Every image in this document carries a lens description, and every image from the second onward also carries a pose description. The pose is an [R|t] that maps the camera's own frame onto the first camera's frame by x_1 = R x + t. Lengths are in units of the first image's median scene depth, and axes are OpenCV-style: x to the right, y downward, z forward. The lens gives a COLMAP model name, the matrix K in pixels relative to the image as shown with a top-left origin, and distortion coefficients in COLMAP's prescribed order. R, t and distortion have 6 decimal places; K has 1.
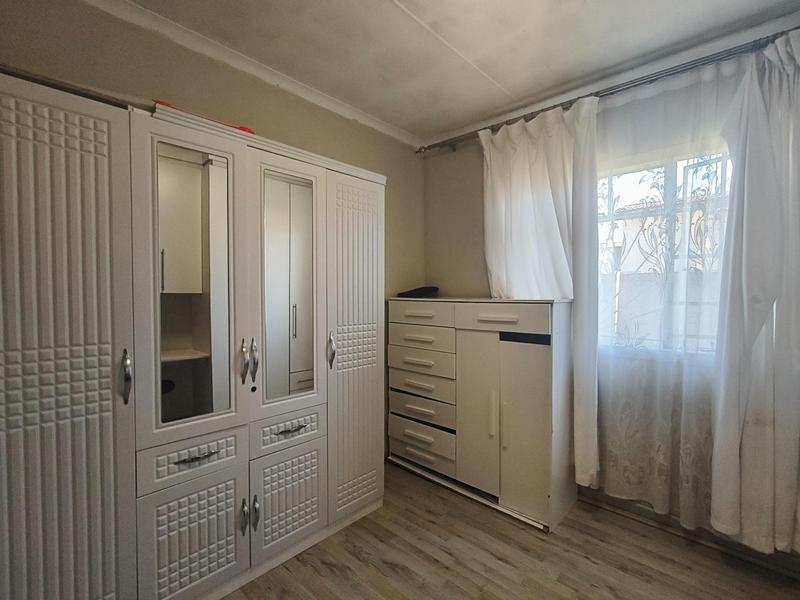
lens RADIAL K [[371.4, 0, 405.7], [0, 371.4, 299.5], [0, 0, 1]] dist [-0.000790, 0.001081]
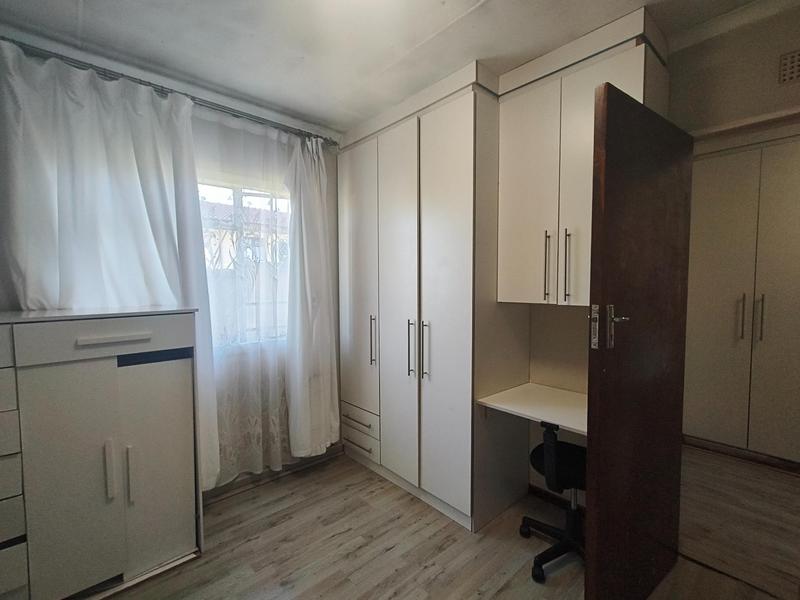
lens RADIAL K [[371.4, 0, 405.9], [0, 371.4, 300.6], [0, 0, 1]] dist [-0.000790, 0.001081]
pose [[0.077496, -0.049717, 0.995752, -0.485565], [0.028833, 0.998450, 0.047607, -0.047718], [-0.996576, 0.025021, 0.078809, 0.391367]]
